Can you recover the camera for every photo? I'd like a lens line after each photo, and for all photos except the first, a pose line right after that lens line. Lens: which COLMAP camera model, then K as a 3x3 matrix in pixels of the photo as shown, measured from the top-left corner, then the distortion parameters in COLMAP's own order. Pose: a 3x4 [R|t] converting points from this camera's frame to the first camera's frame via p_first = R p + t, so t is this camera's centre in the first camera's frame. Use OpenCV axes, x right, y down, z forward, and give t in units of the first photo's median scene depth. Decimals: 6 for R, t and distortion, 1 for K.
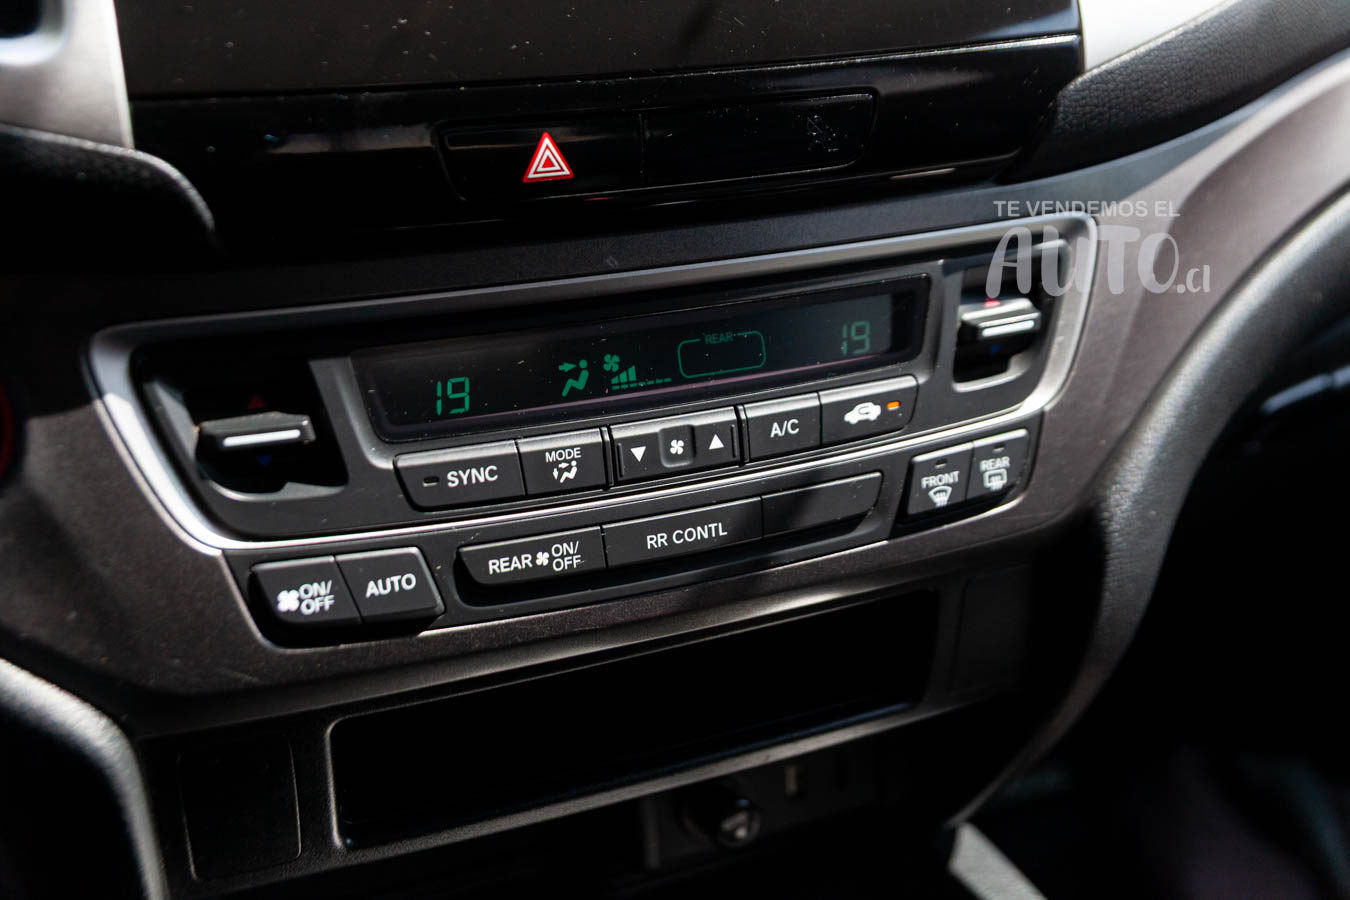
lens RADIAL K [[1501.5, 0, 675.4], [0, 1501.5, 439.9], [0, 0, 1]] dist [-0.028146, 0.000000]
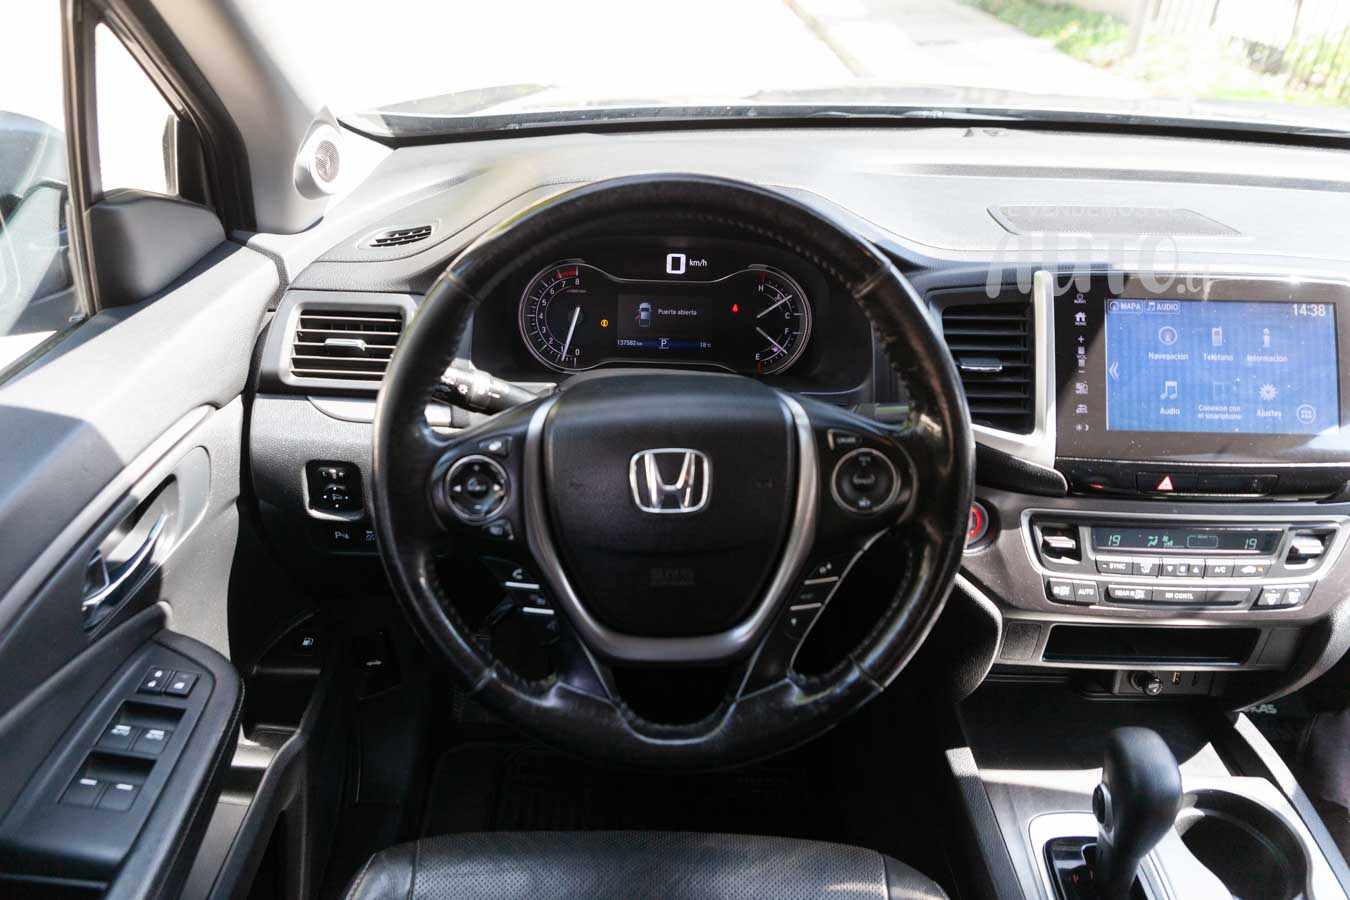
lens RADIAL K [[1032.2, 0, 594.4], [0, 1032.2, 423.7], [0, 0, 1]] dist [0.010496, -0.014401]
pose [[0.914738, 0.193155, -0.354887, -0.427527], [-0.173674, 0.981016, 0.086285, -0.273750], [0.364816, -0.017293, 0.930919, -1.524671]]
